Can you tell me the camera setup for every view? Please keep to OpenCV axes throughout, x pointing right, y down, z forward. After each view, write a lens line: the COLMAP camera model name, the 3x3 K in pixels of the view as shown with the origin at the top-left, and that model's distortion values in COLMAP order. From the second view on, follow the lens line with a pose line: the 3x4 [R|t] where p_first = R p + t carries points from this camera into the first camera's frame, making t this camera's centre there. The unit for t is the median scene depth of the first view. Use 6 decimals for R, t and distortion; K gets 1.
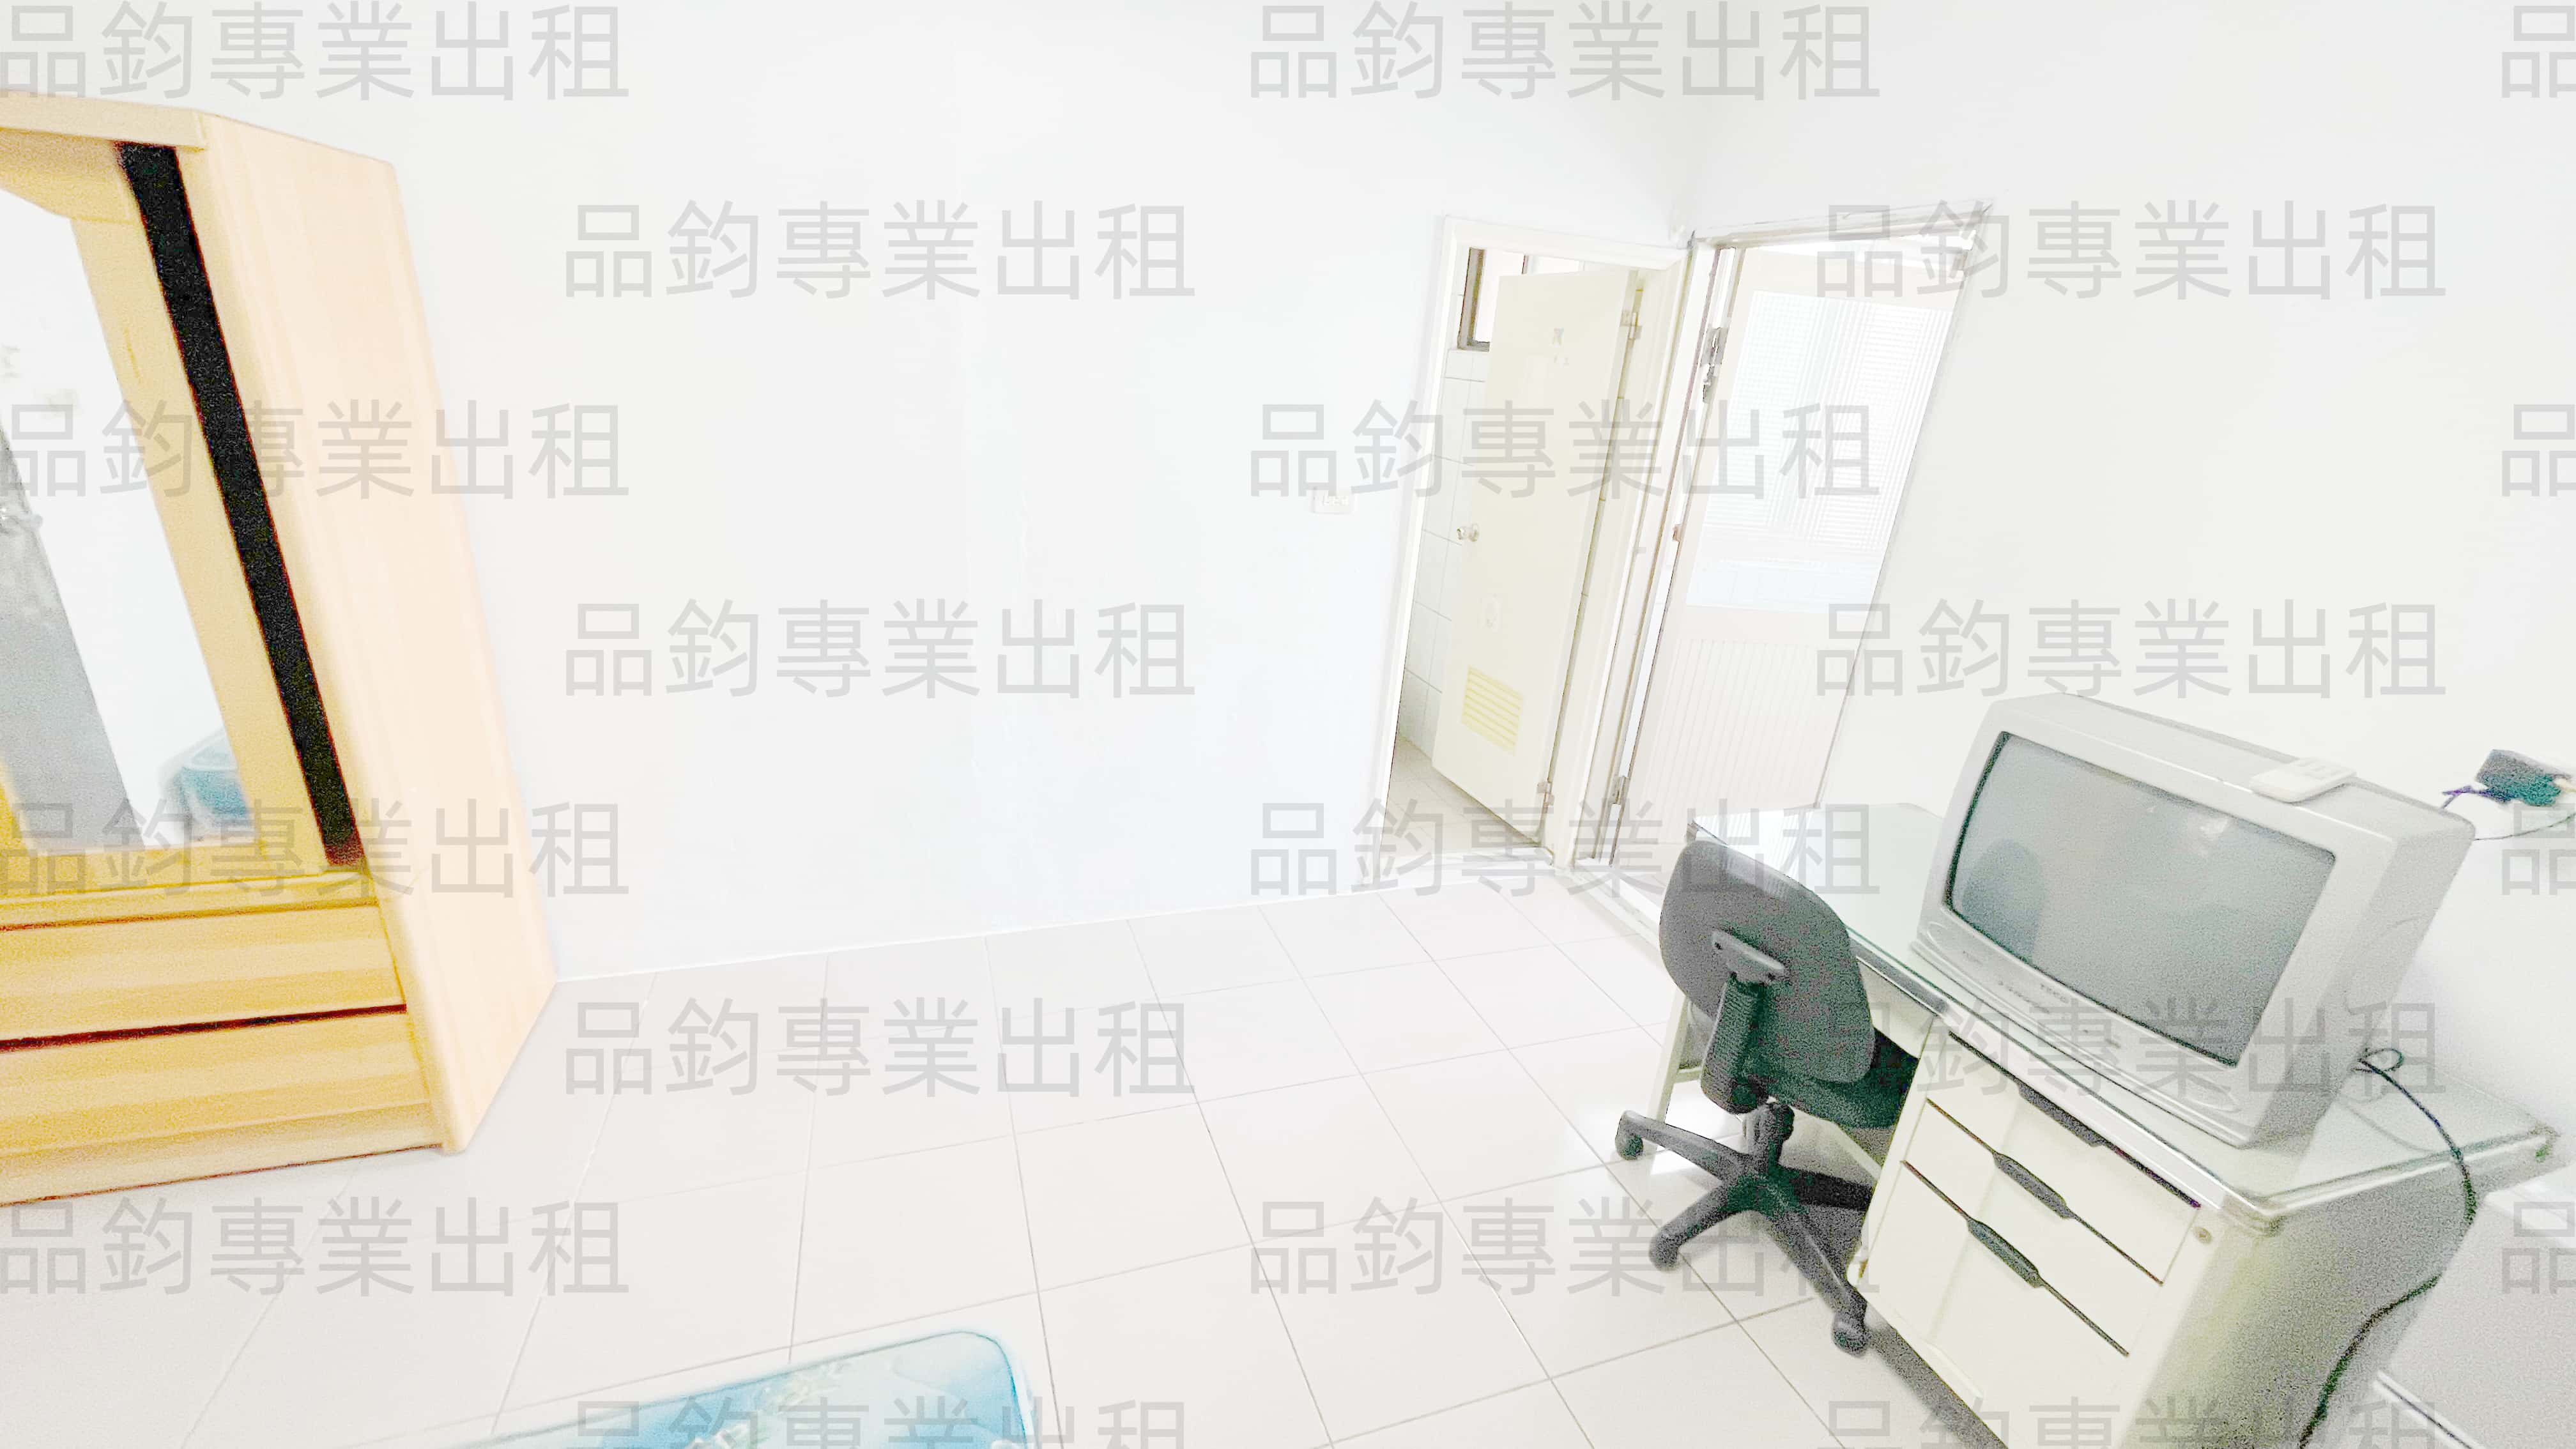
lens RADIAL K [[1039.7, 0, 1288.0], [0, 1039.7, 724.5], [0, 0, 1]] dist [-0.000243, 0.000100]
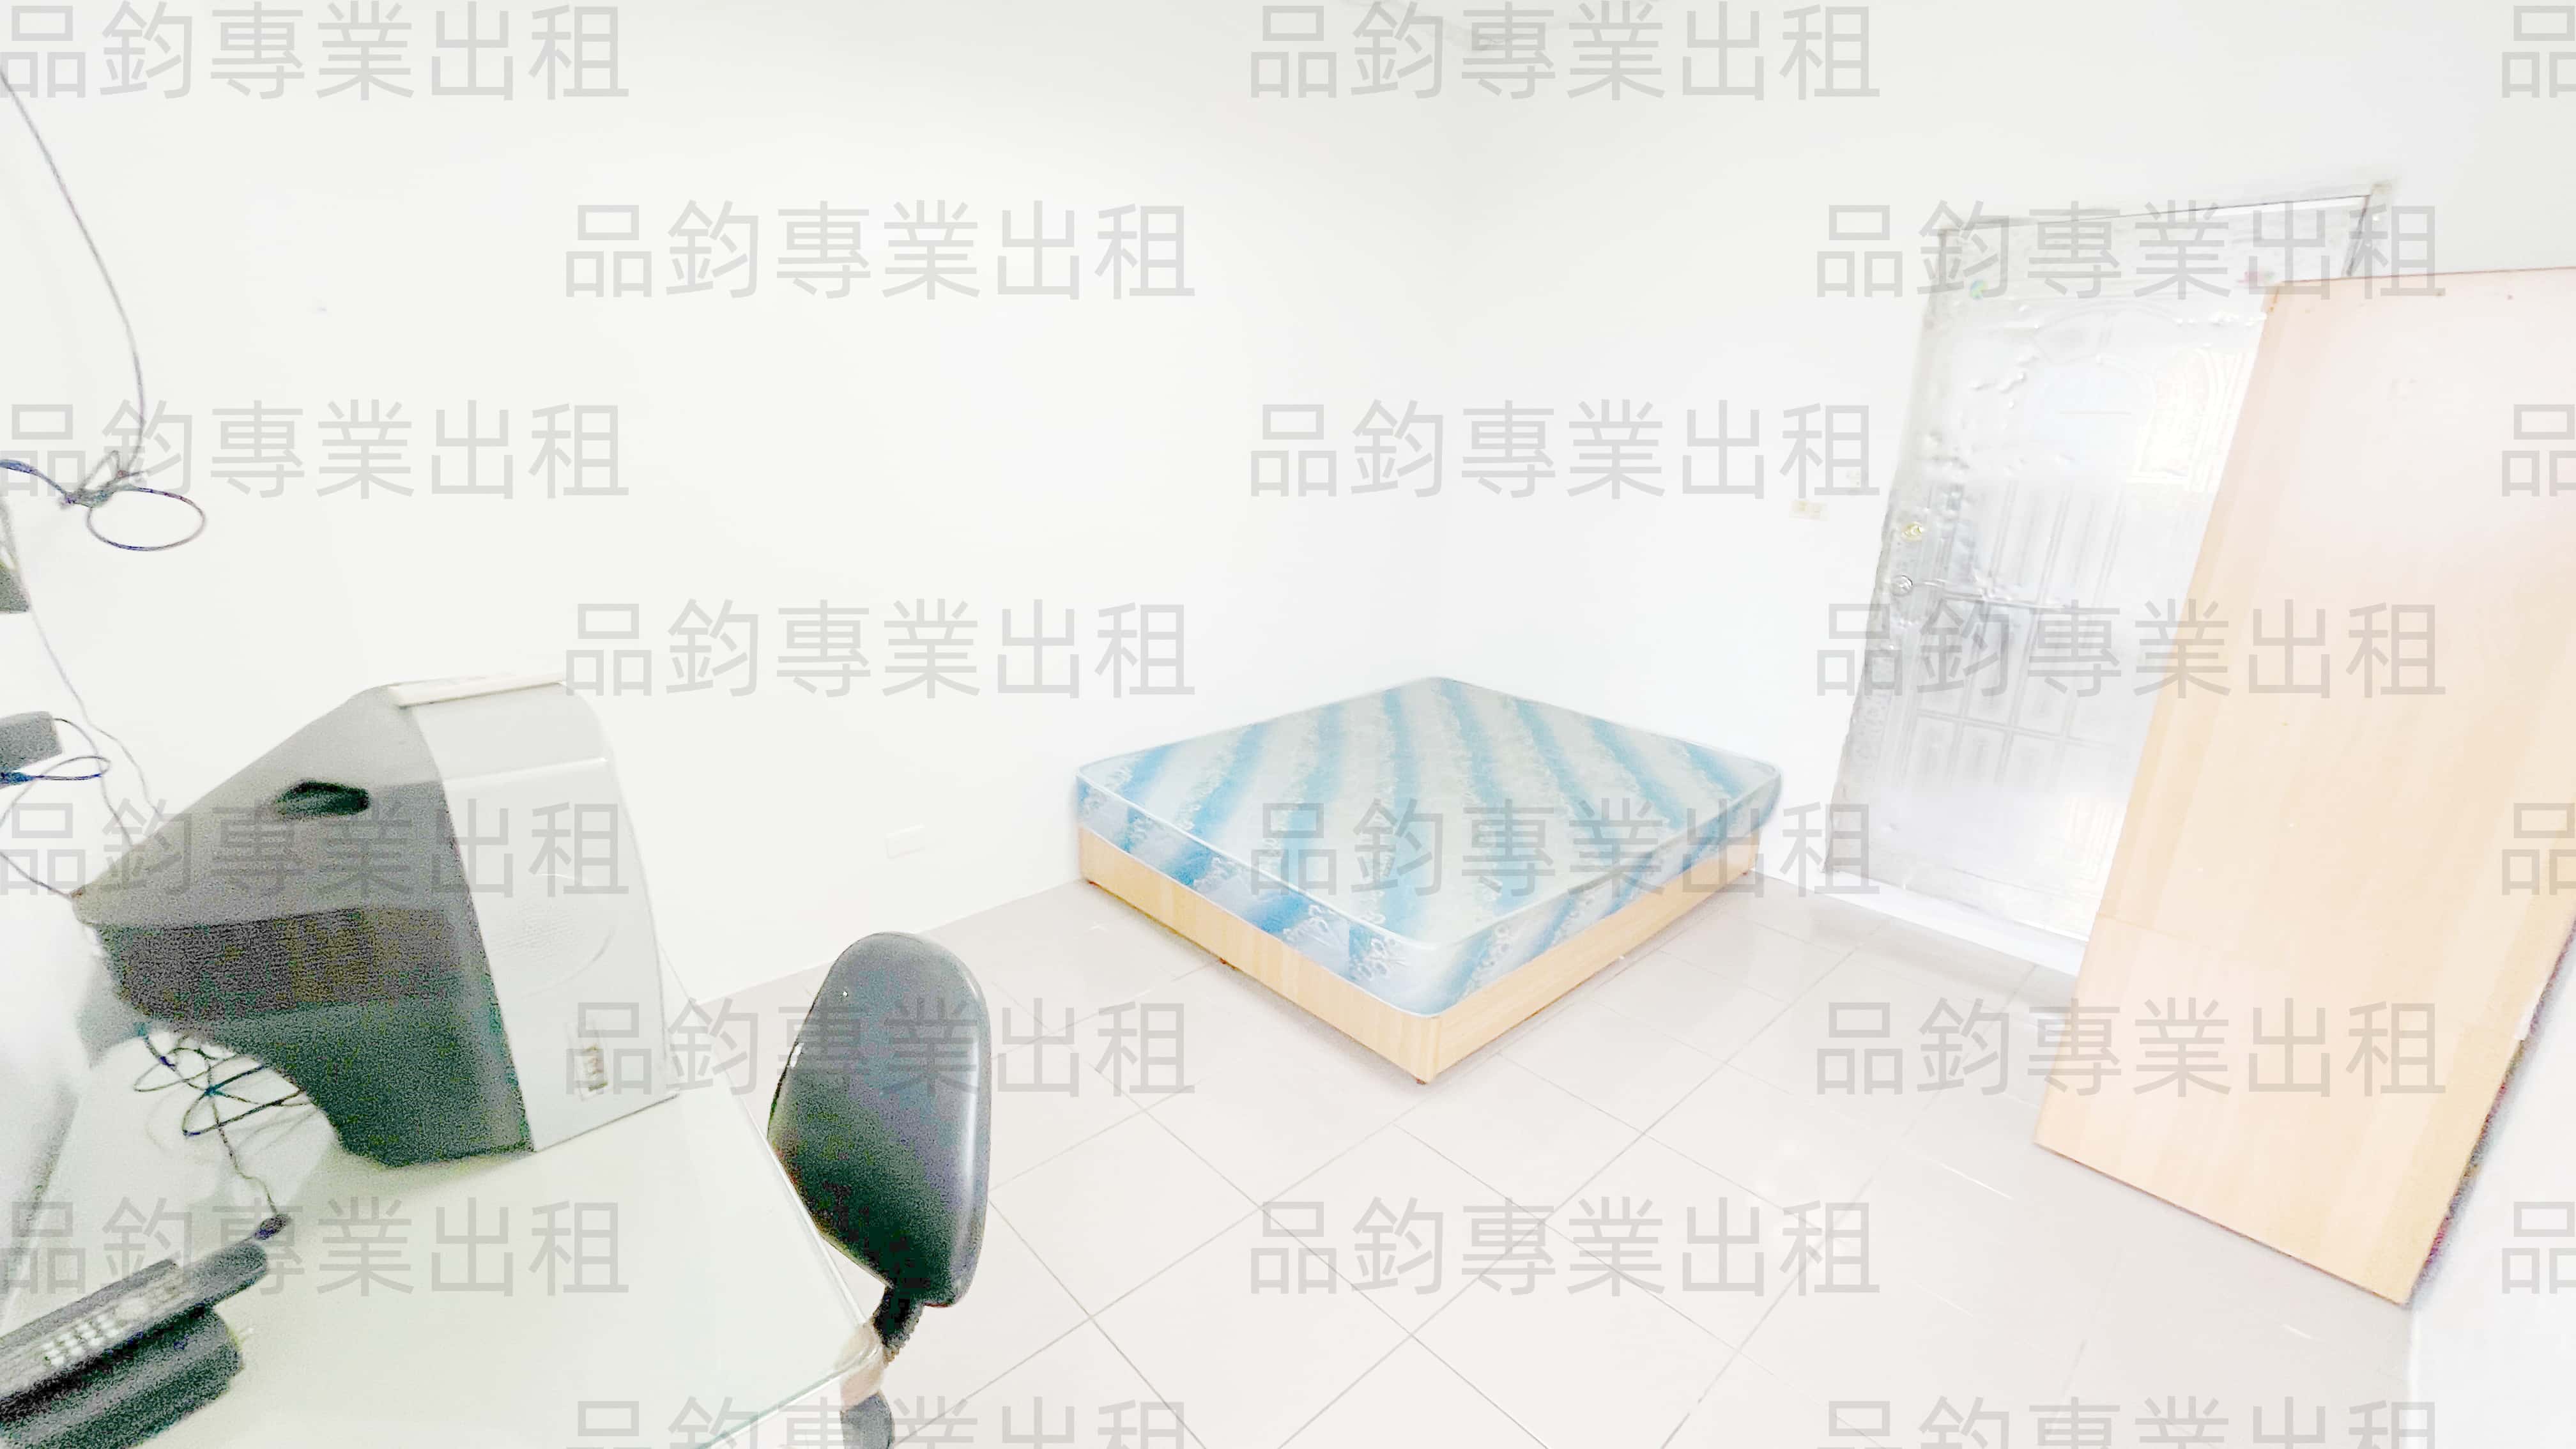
lens RADIAL K [[1039.7, 0, 1288.0], [0, 1039.7, 724.5], [0, 0, 1]] dist [-0.000243, 0.000100]
pose [[1.000000, 0.000184, 0.000093, 0.000011], [-0.000184, 1.000000, 0.000330, 0.383309], [-0.000093, -0.000330, 1.000000, -0.000102]]
